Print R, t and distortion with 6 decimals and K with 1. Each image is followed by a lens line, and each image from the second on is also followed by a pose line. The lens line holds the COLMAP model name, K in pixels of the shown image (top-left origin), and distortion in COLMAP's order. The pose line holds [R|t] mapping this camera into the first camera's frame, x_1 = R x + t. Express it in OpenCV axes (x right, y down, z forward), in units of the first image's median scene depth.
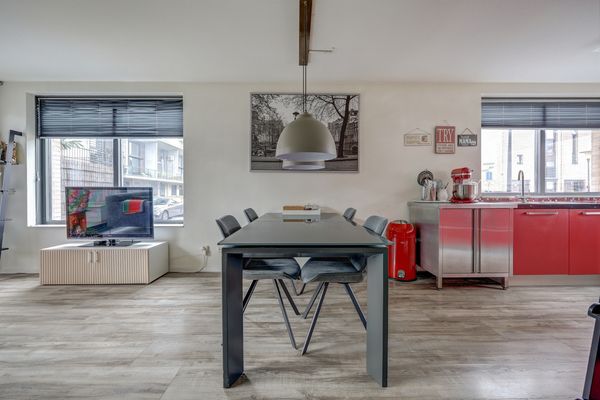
lens RADIAL K [[243.8, 0, 298.1], [0, 243.8, 195.5], [0, 0, 1]] dist [-0.000077, -0.000339]
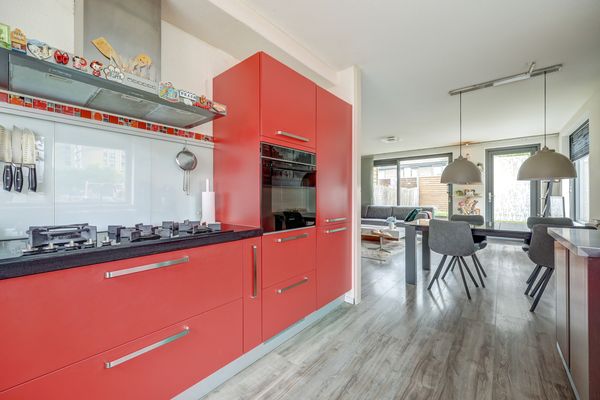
lens RADIAL K [[243.8, 0, 296.7], [0, 243.8, 197.3], [0, 0, 1]] dist [-0.000077, -0.000339]
pose [[-0.656295, 0.007924, -0.754463, 1.184831], [0.007976, 0.999962, 0.003565, -0.042872], [0.754462, -0.003678, -0.656333, 0.717777]]
